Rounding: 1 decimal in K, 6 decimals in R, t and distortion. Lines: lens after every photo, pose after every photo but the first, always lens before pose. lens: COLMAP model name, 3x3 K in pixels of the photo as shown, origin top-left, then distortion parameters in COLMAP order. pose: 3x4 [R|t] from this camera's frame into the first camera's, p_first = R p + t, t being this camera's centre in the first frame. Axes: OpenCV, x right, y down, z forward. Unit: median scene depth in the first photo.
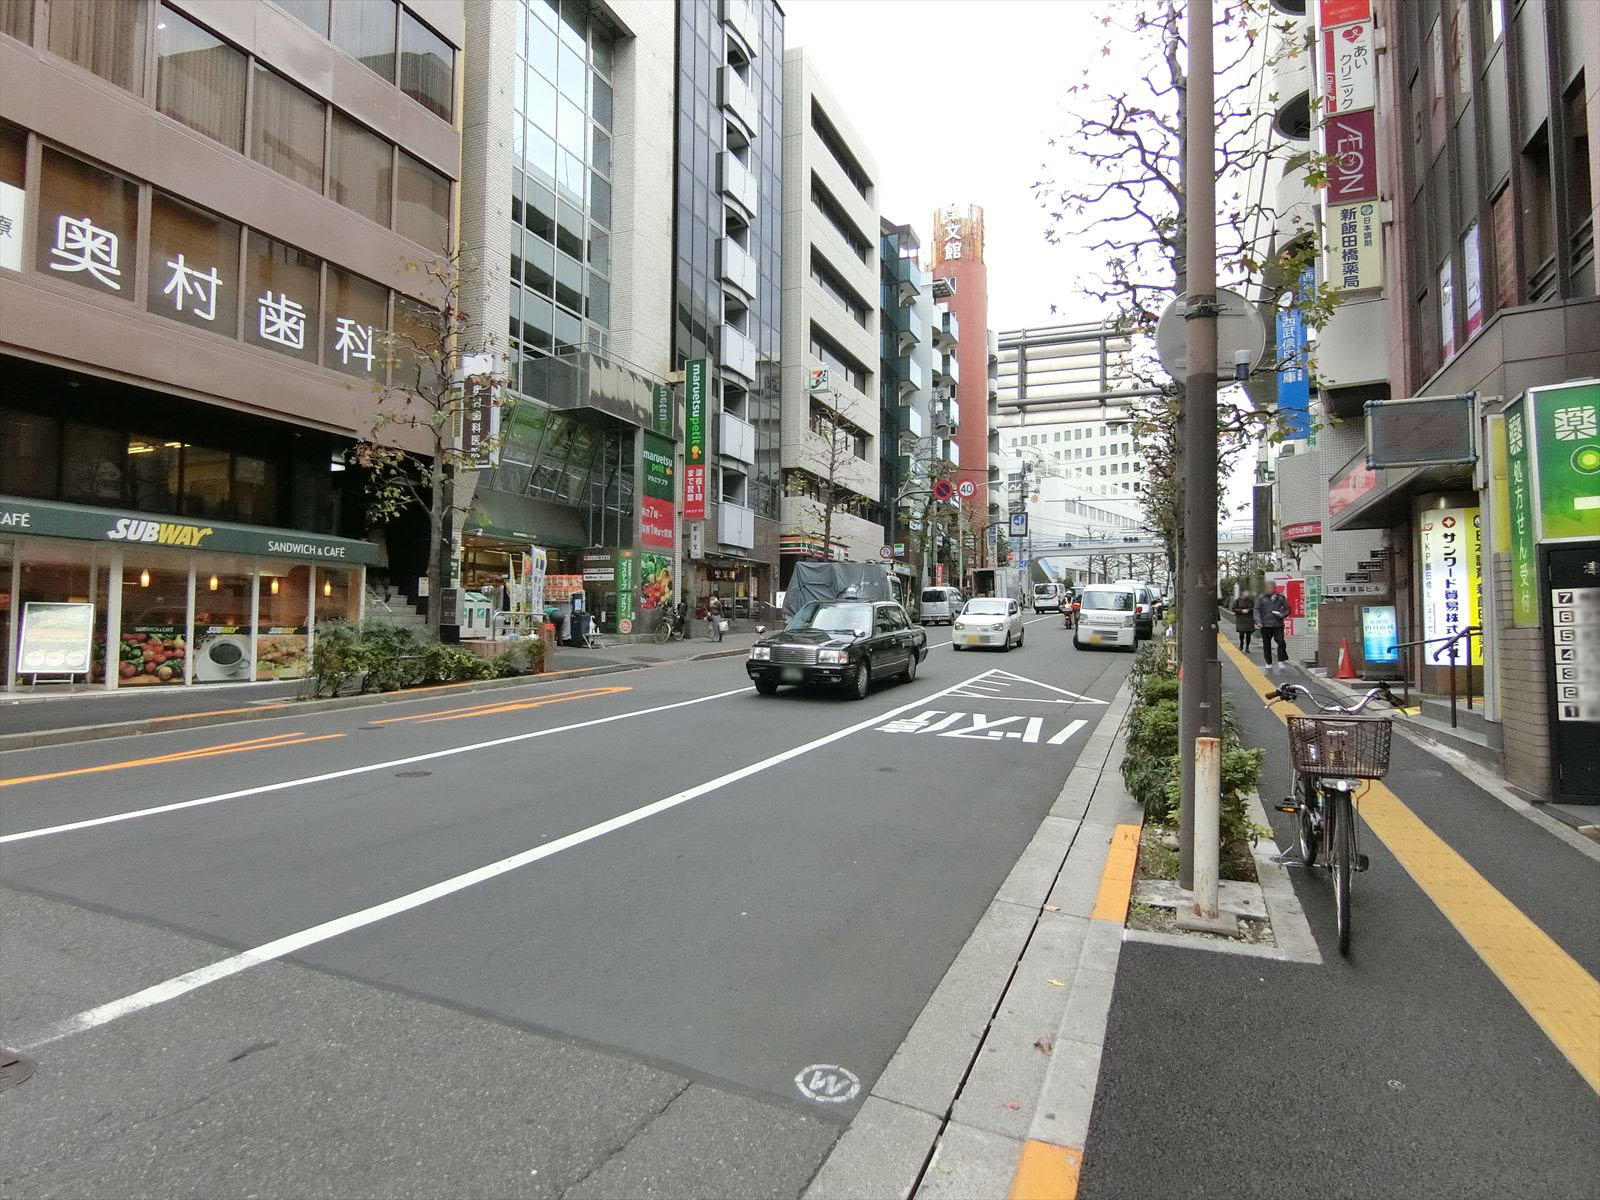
lens RADIAL K [[884.6, 0, 800.0], [0, 884.6, 600.0], [0, 0, 1]] dist [-0.002102, 0.000962]
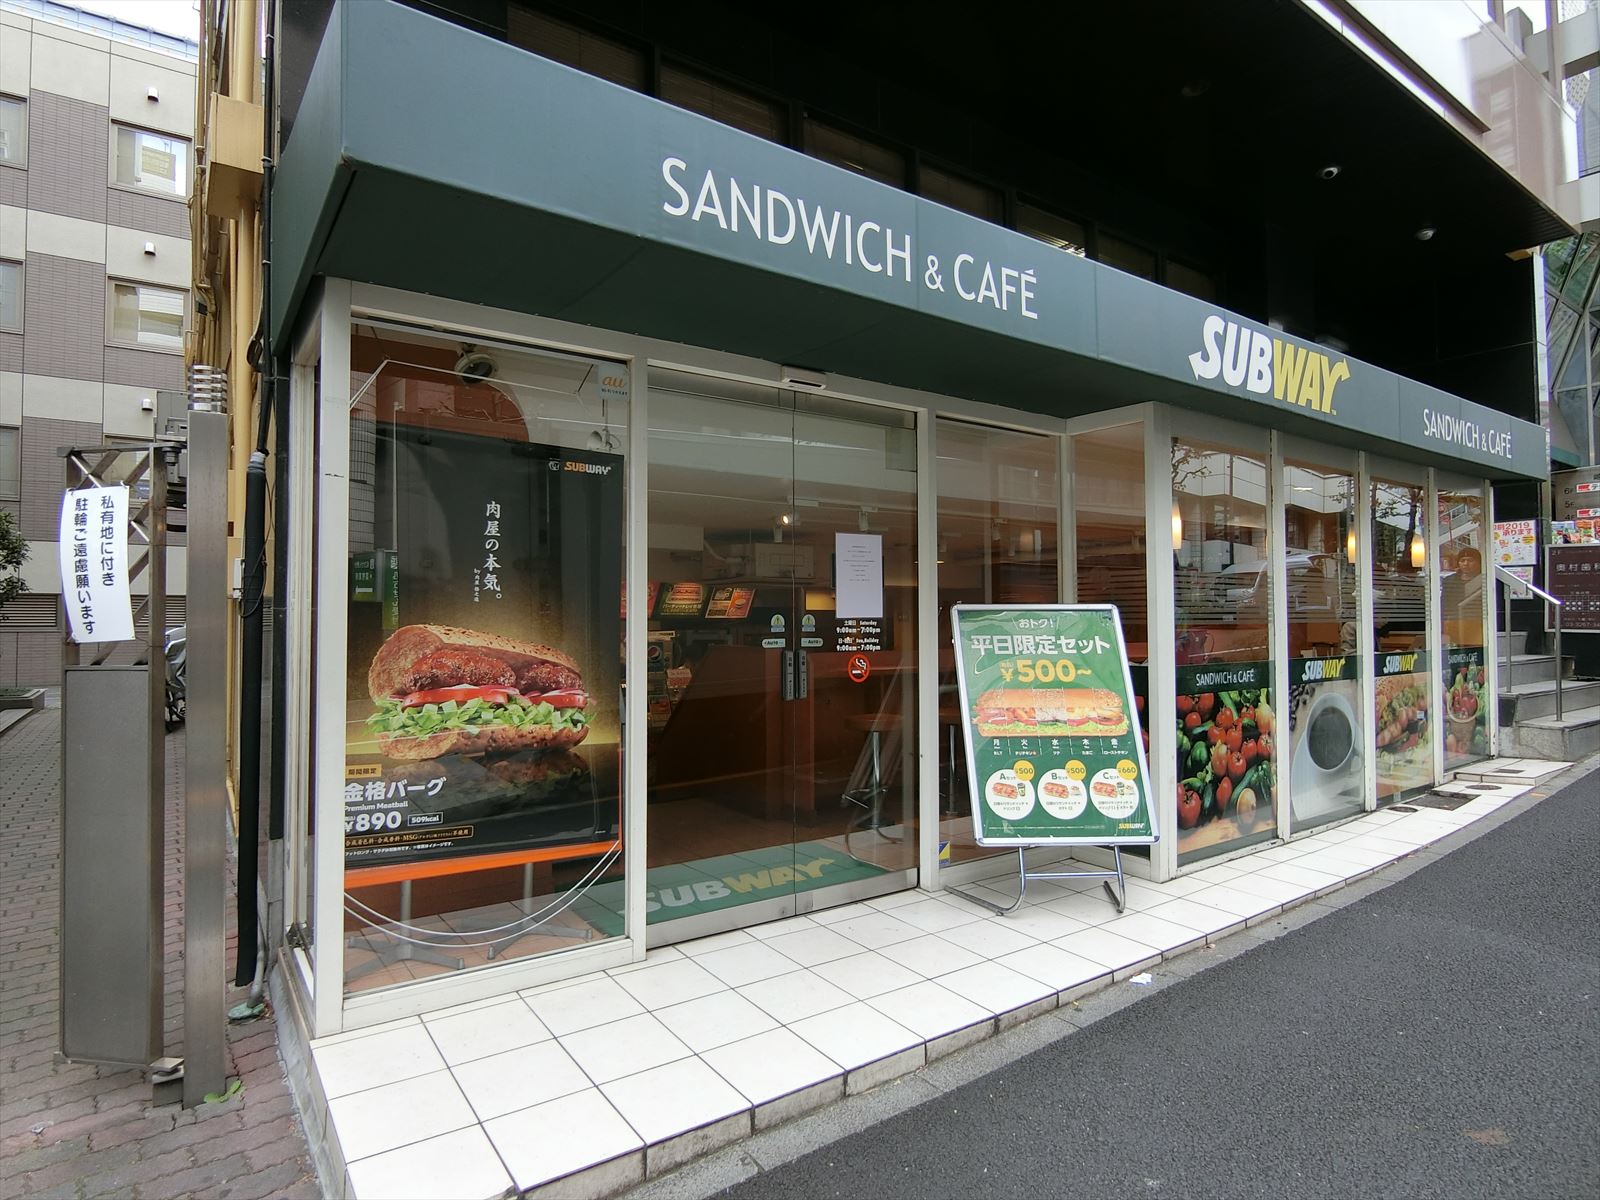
lens RADIAL K [[884.6, 0, 800.0], [0, 884.6, 600.0], [0, 0, 1]] dist [-0.002102, 0.000962]
pose [[0.851711, -0.018816, -0.523675, -0.700868], [0.029784, 0.999478, 0.012529, -0.004197], [0.523165, -0.026268, 0.851826, 0.647516]]
